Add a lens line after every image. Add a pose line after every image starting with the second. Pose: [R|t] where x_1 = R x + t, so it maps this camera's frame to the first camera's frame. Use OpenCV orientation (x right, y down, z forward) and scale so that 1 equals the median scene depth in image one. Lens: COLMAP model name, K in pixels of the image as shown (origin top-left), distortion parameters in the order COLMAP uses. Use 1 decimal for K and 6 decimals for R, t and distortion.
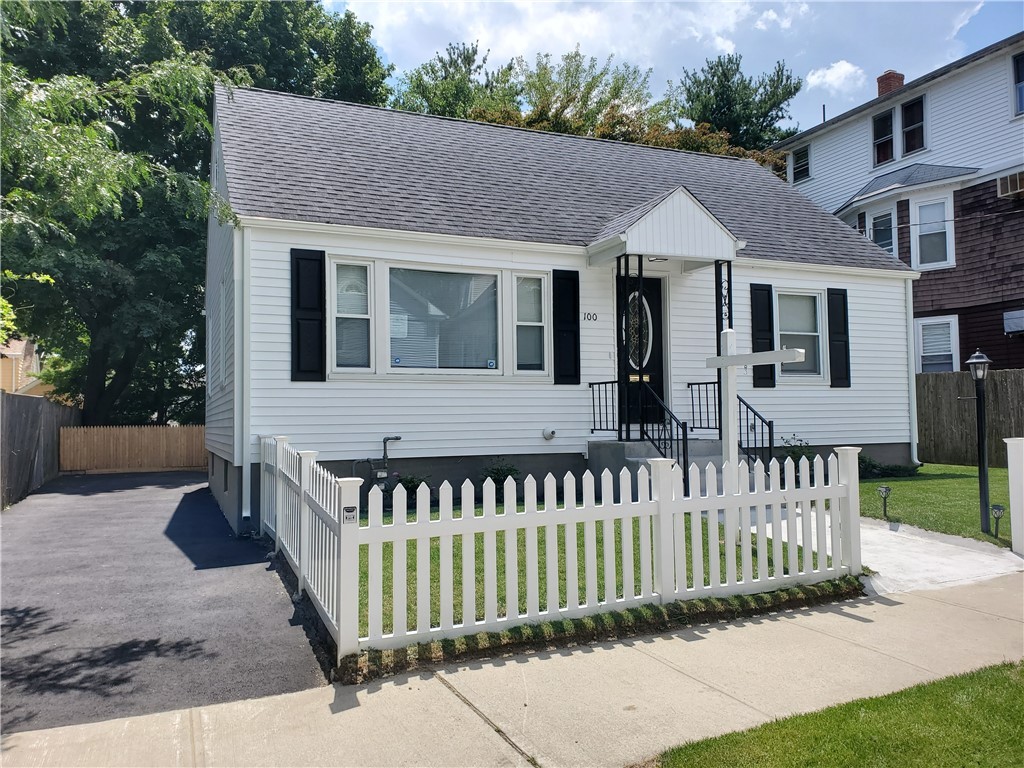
lens RADIAL K [[804.5, 0, 506.2], [0, 804.5, 381.4], [0, 0, 1]] dist [0.046231, -0.052816]
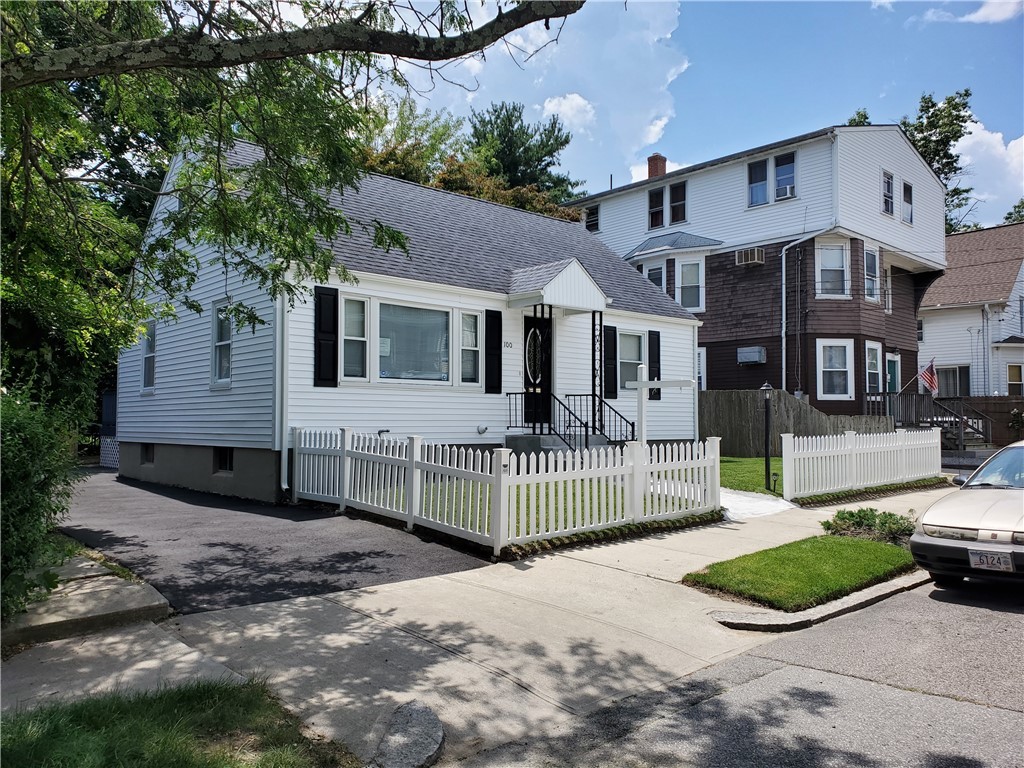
lens RADIAL K [[804.5, 0, 507.7], [0, 804.5, 381.7], [0, 0, 1]] dist [0.046231, -0.052816]
pose [[0.945202, 0.032306, 0.324884, -0.341028], [-0.032060, 0.999467, -0.006114, -0.008980], [-0.324908, -0.004637, 0.945734, -0.300784]]
